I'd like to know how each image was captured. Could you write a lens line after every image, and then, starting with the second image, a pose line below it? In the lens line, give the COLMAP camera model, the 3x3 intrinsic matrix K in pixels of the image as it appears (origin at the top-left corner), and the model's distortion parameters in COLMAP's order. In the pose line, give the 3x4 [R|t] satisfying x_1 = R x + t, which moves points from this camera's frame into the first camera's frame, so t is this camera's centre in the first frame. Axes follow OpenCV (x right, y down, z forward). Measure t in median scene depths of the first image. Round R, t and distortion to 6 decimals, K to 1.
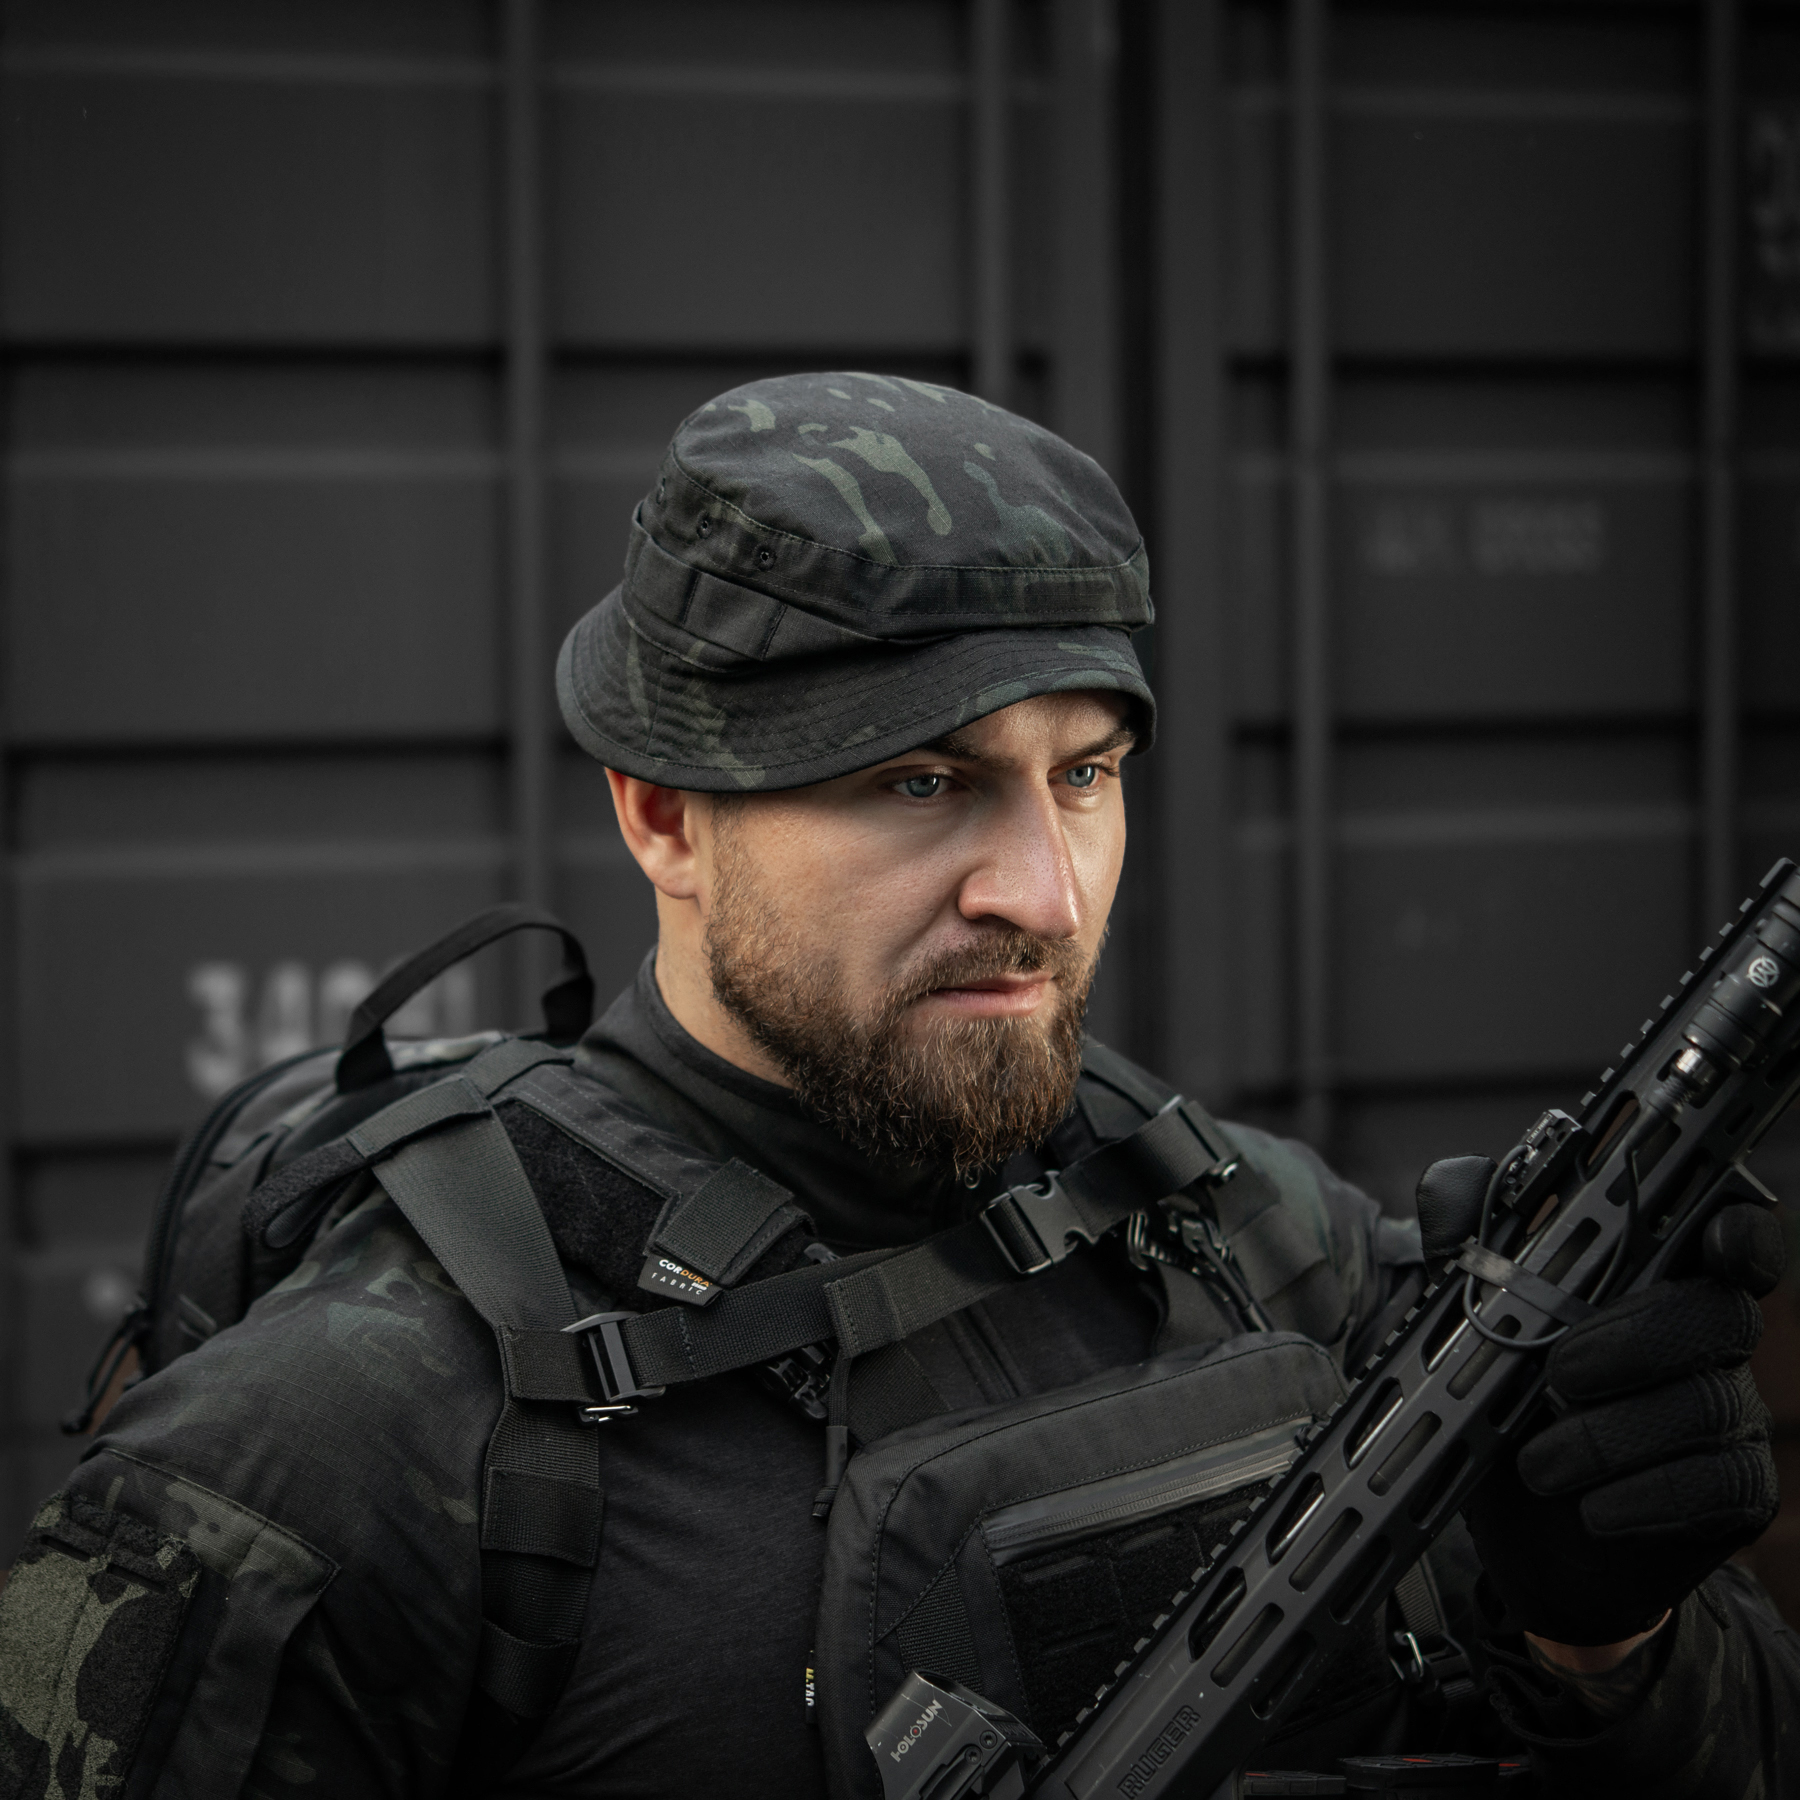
lens RADIAL K [[4370.1, 0, 739.9], [0, 4370.1, 945.2], [0, 0, 1]] dist [-0.003128, 0.752441]
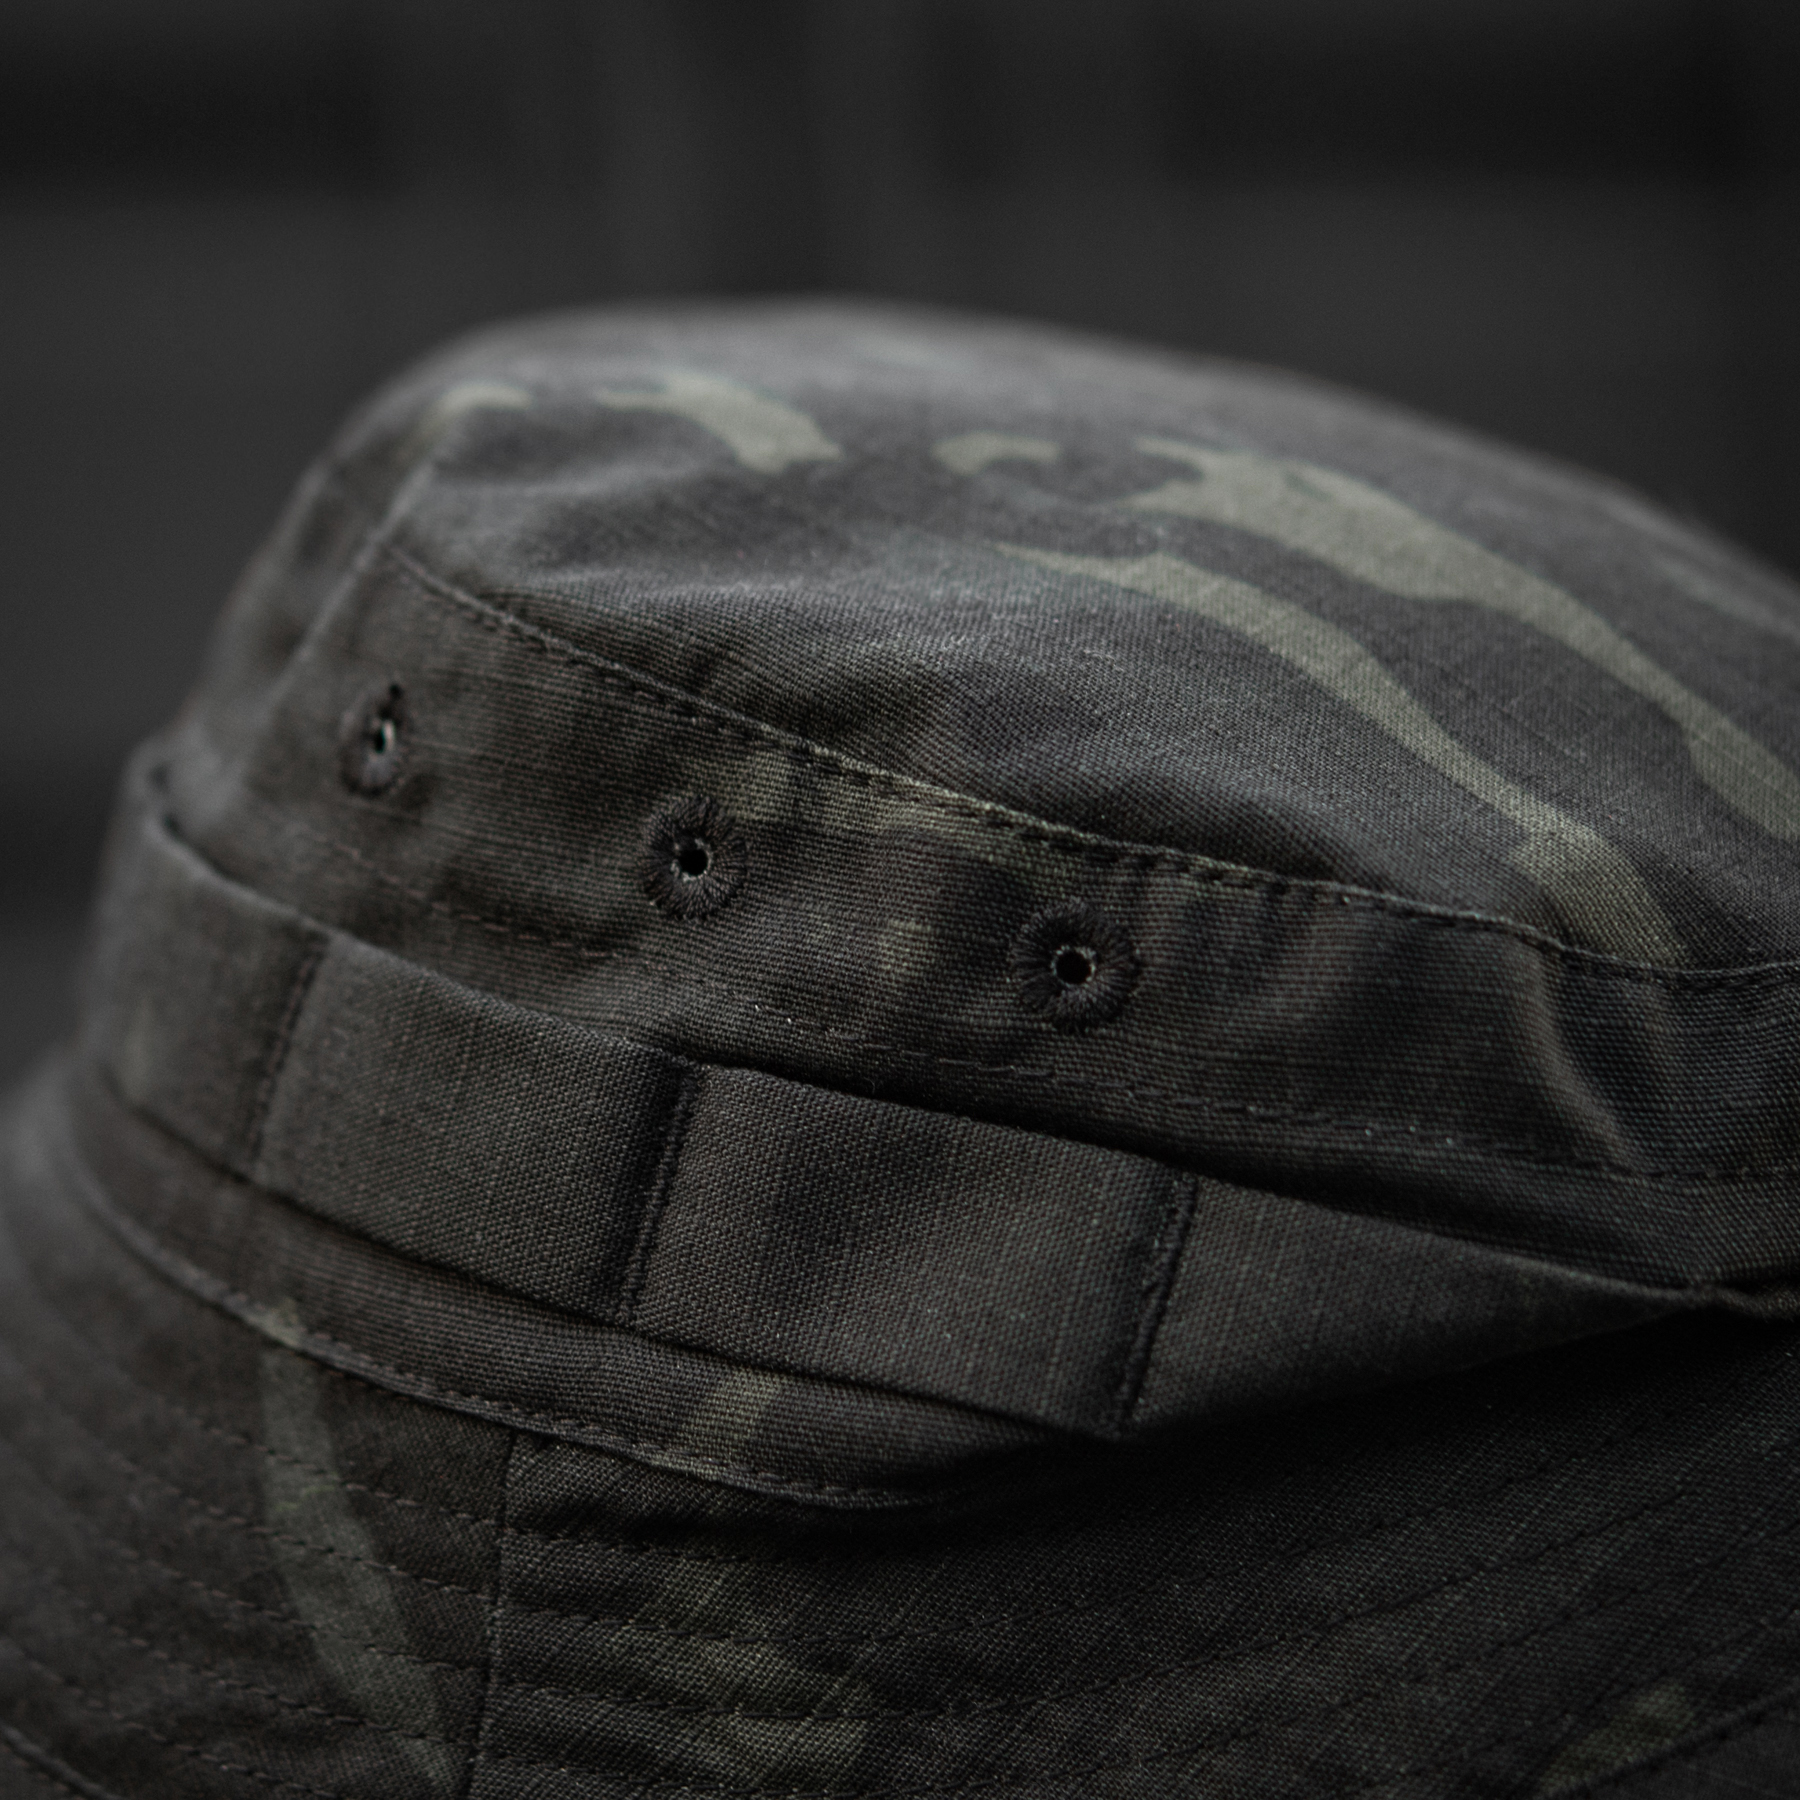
lens RADIAL K [[6017.3, 0, 900.4], [0, 6017.3, 1125.5], [0, 0, 1]] dist [-0.016628, 0.643146]
pose [[0.900170, -0.055594, 0.431976, -0.132276], [0.104865, 0.990307, -0.091075, -0.053314], [-0.422726, 0.127282, 0.897275, 0.719686]]
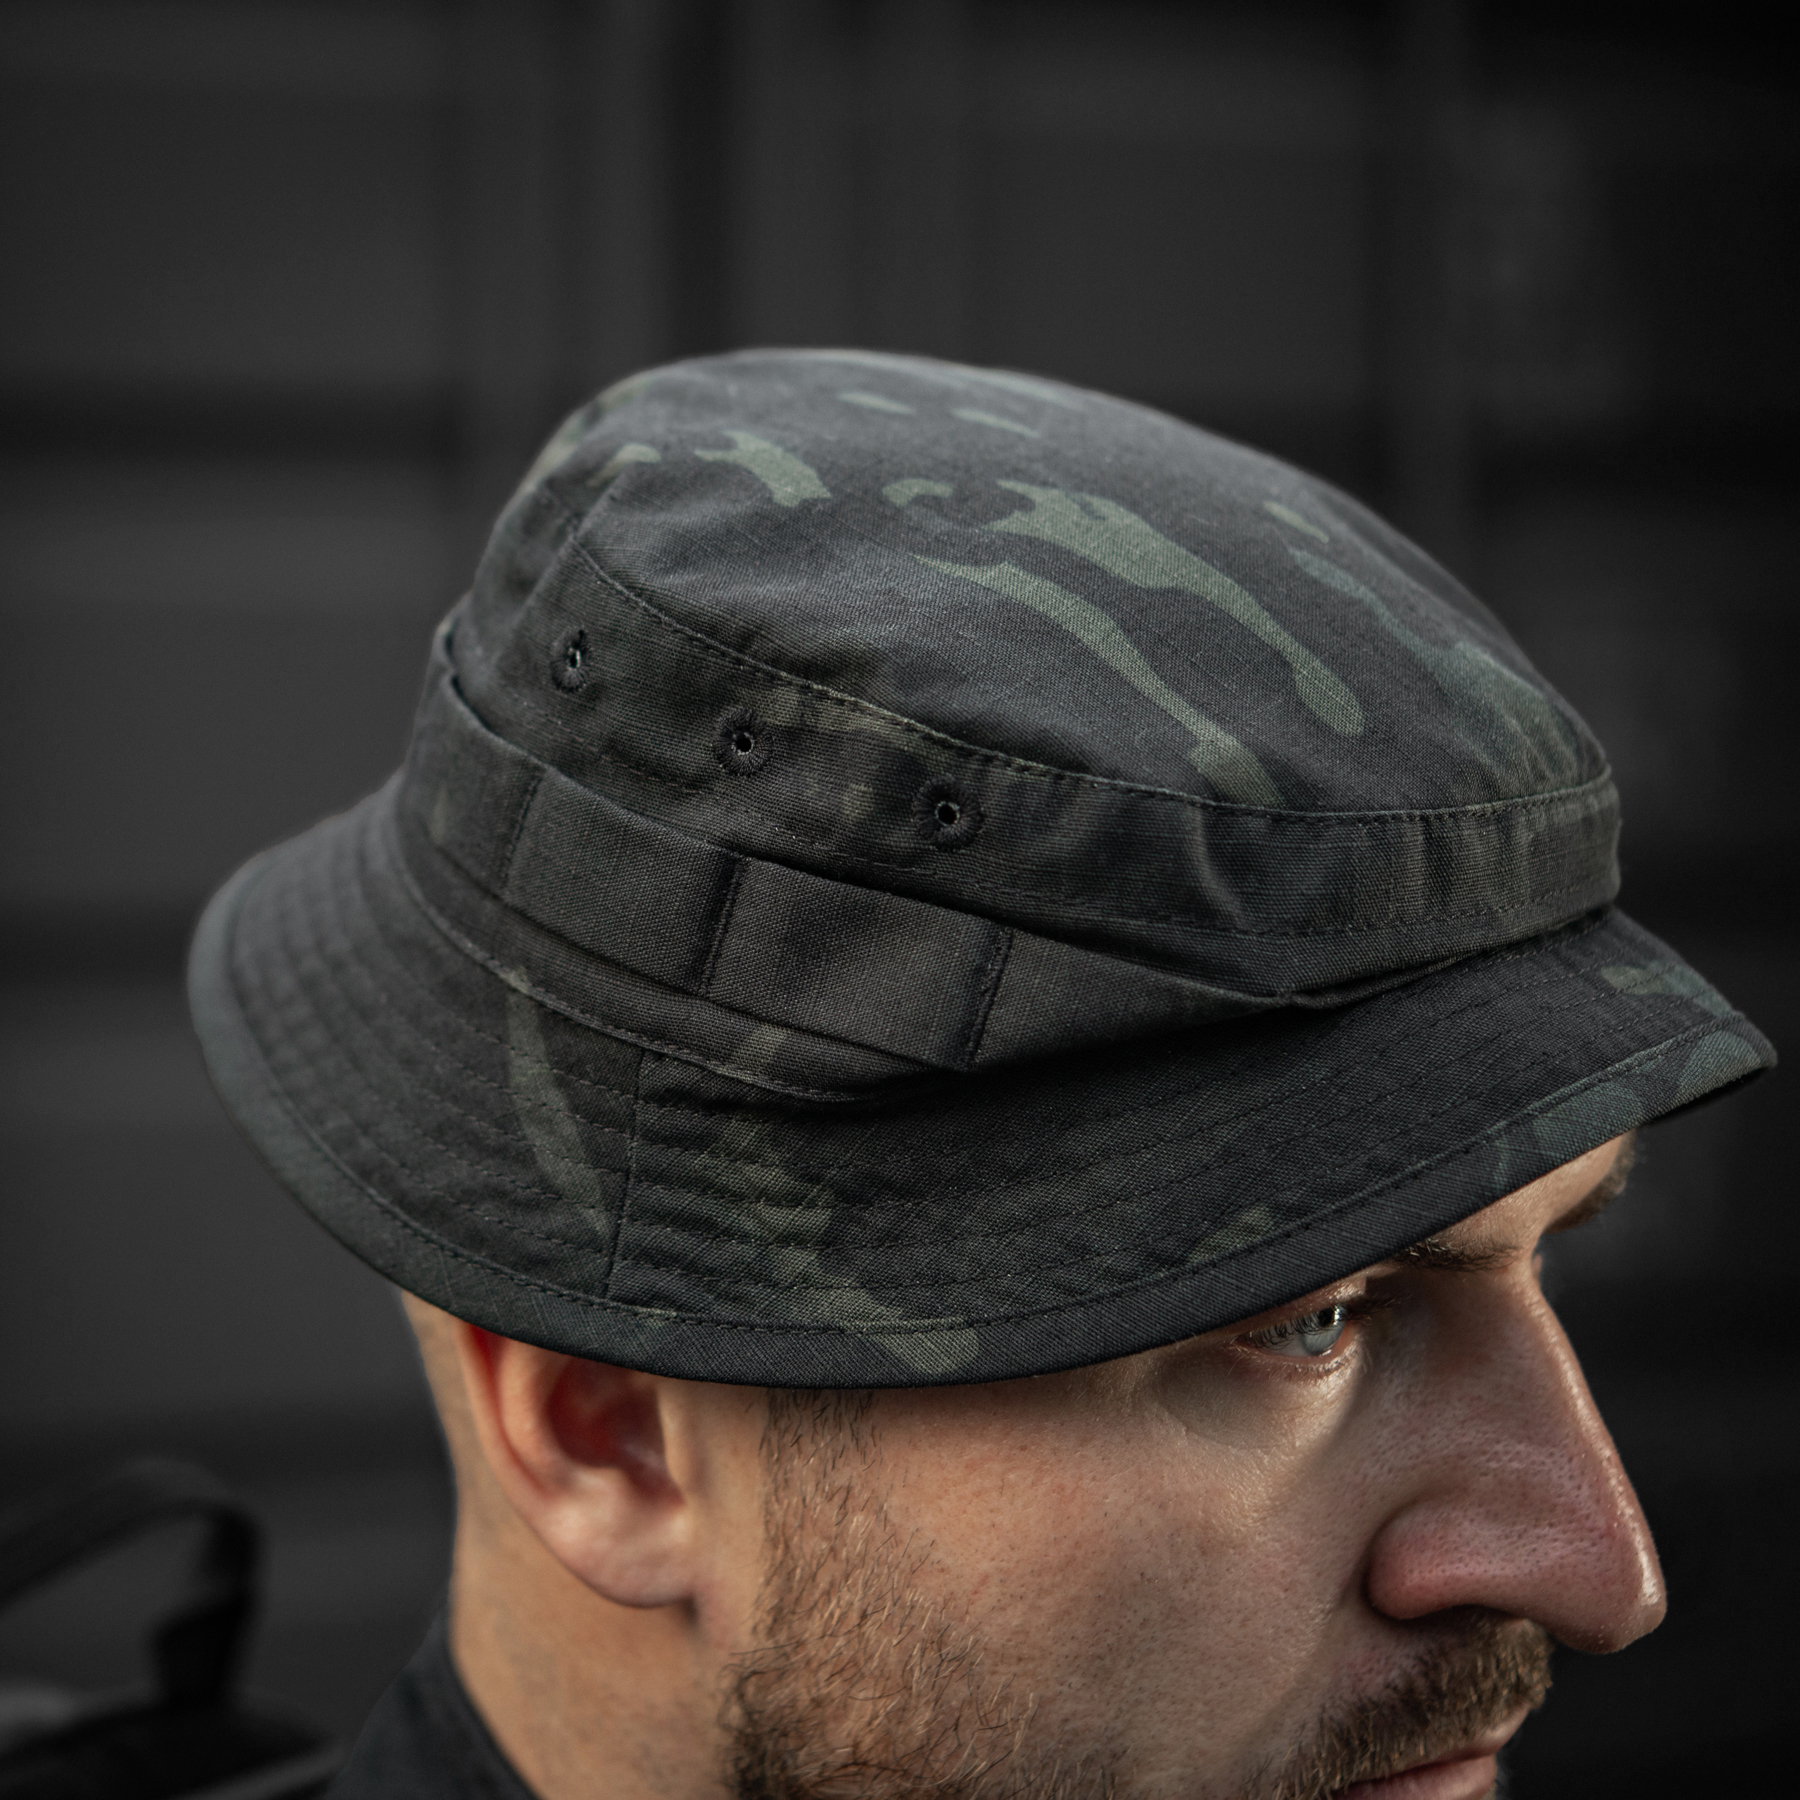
lens RADIAL K [[4370.1, 0, 739.9], [0, 4370.1, 945.2], [0, 0, 1]] dist [-0.003128, 0.752441]
pose [[0.920251, -0.095850, 0.379408, -0.165750], [0.089802, 0.995391, 0.033653, -0.090933], [-0.380885, 0.003103, 0.924617, 0.619775]]
